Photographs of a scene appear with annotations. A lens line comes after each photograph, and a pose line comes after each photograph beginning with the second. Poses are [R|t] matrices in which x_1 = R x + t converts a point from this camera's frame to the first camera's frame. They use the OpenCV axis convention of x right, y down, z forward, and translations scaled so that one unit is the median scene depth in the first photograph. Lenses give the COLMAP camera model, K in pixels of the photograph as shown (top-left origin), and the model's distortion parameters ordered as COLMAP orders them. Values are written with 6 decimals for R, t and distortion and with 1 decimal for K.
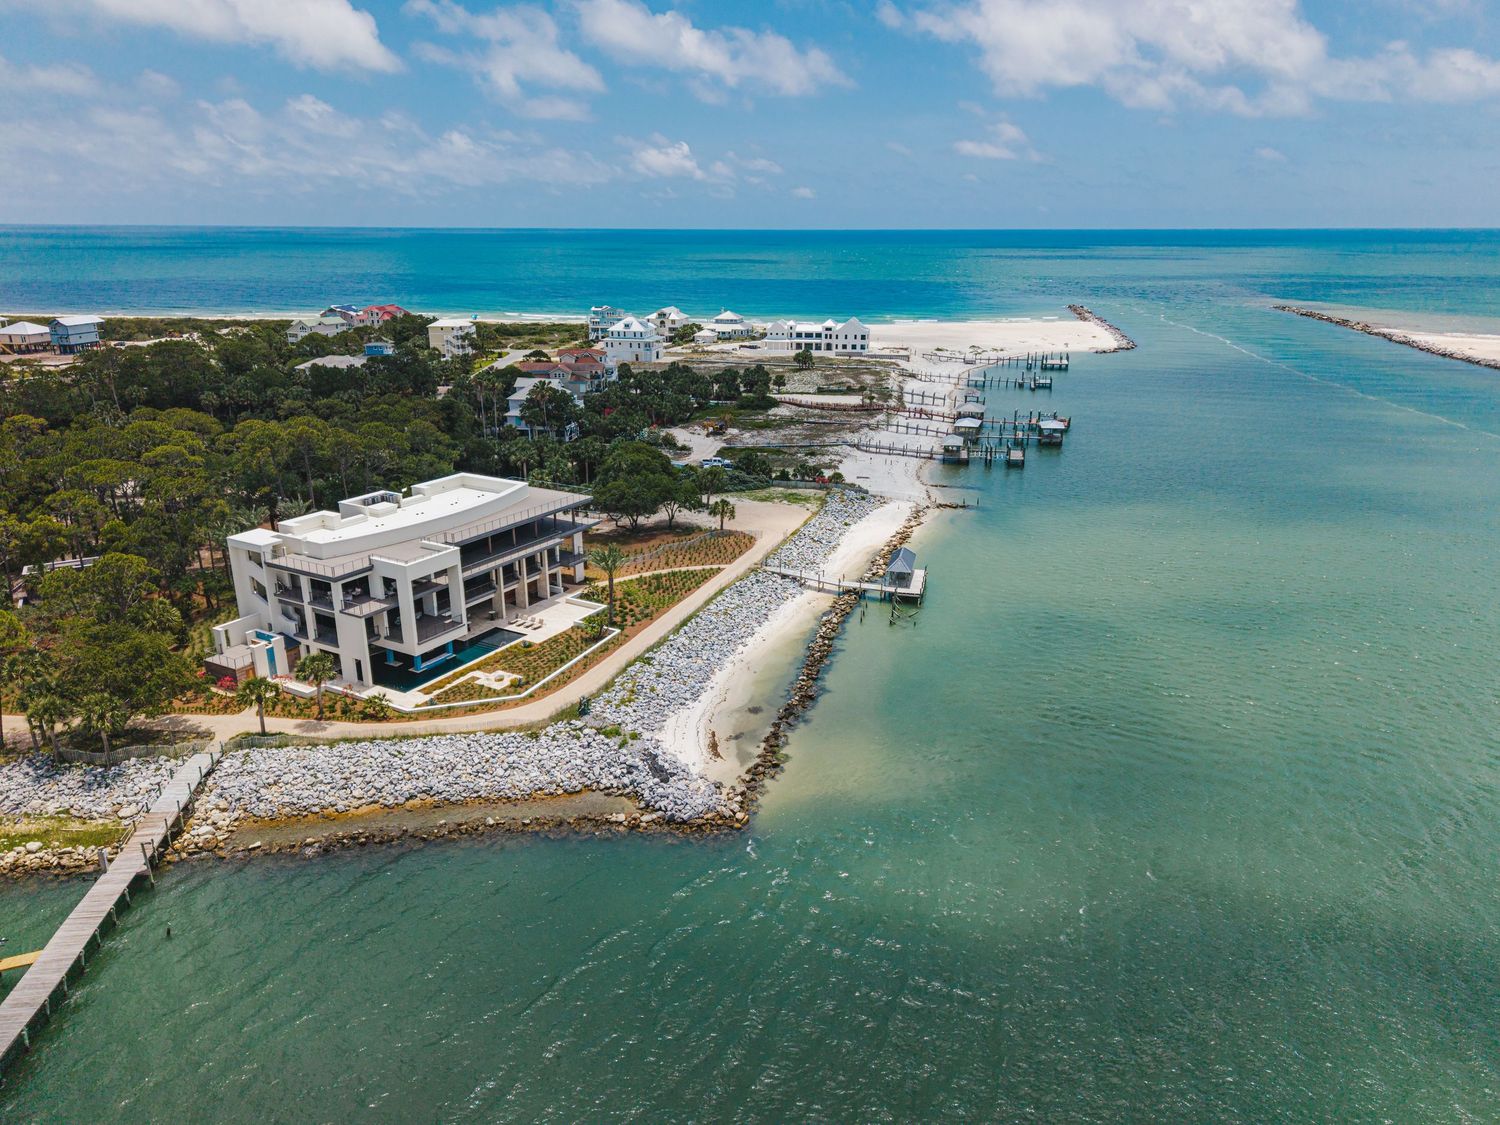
lens RADIAL K [[923.2, 0, 750.0], [0, 923.2, 562.5], [0, 0, 1]] dist [0.026072, -0.000335]
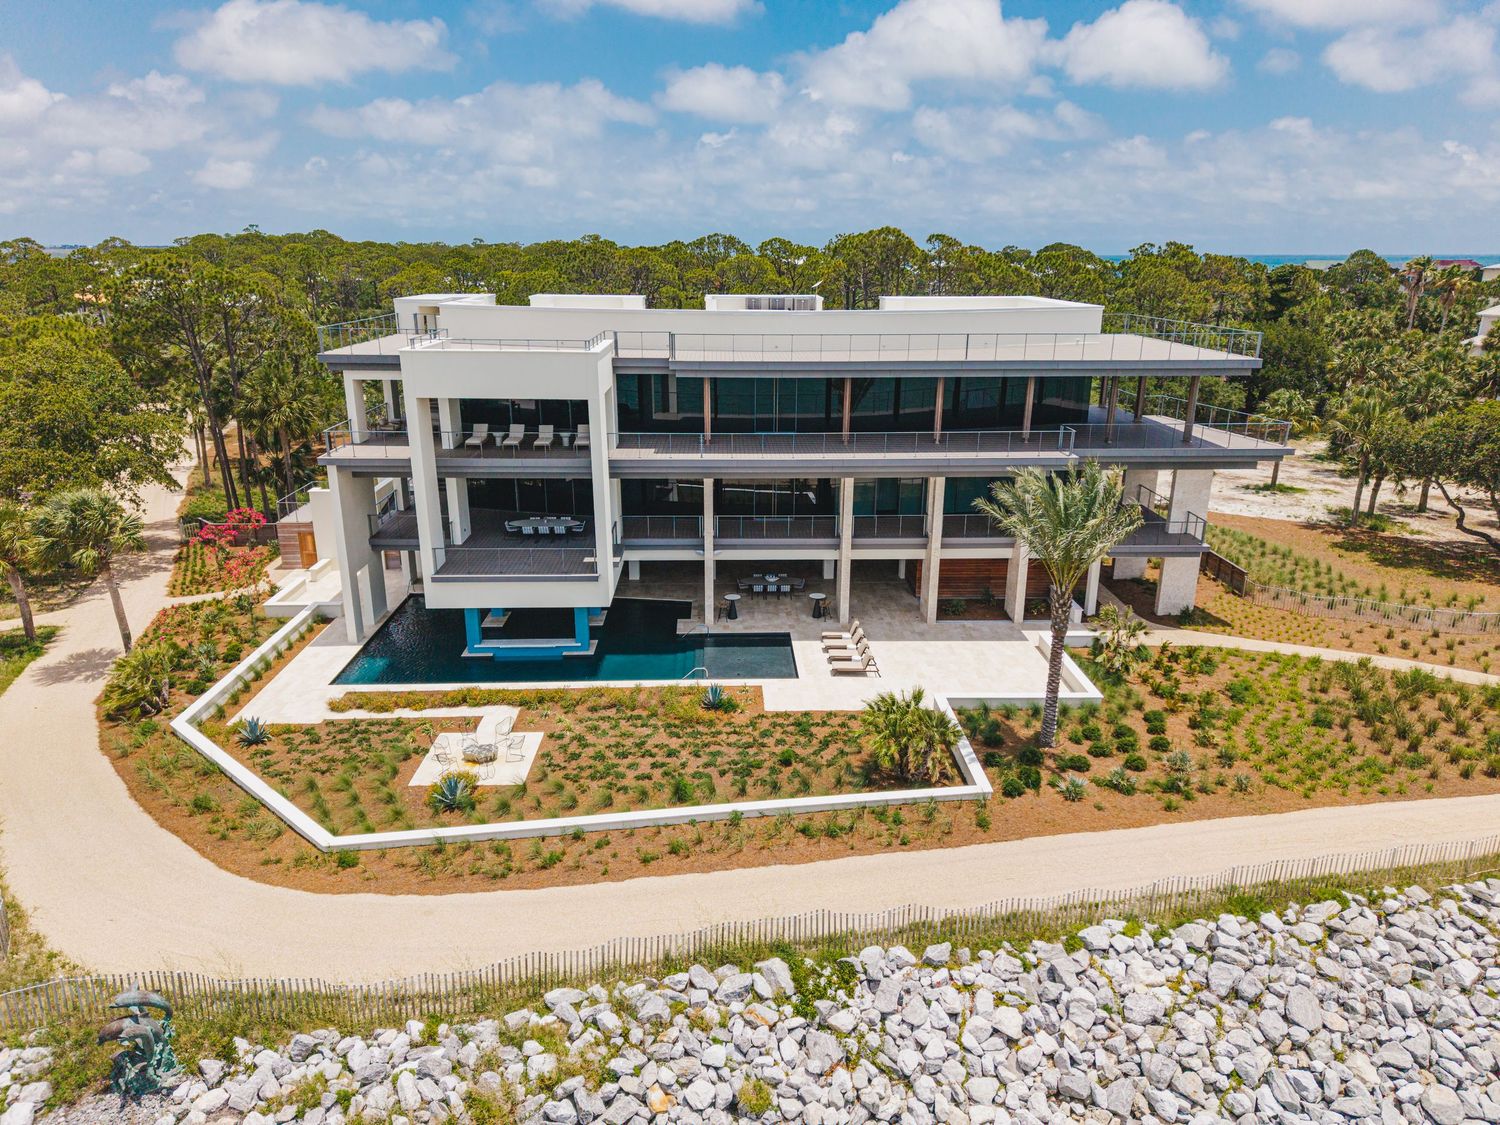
lens RADIAL K [[923.2, 0, 750.0], [0, 923.2, 562.5], [0, 0, 1]] dist [0.026072, -0.000335]
pose [[0.510295, 0.266251, -0.817746, 0.029942], [-0.255071, 0.954940, 0.151749, -0.014833], [0.821302, 0.131146, 0.555215, 0.867296]]
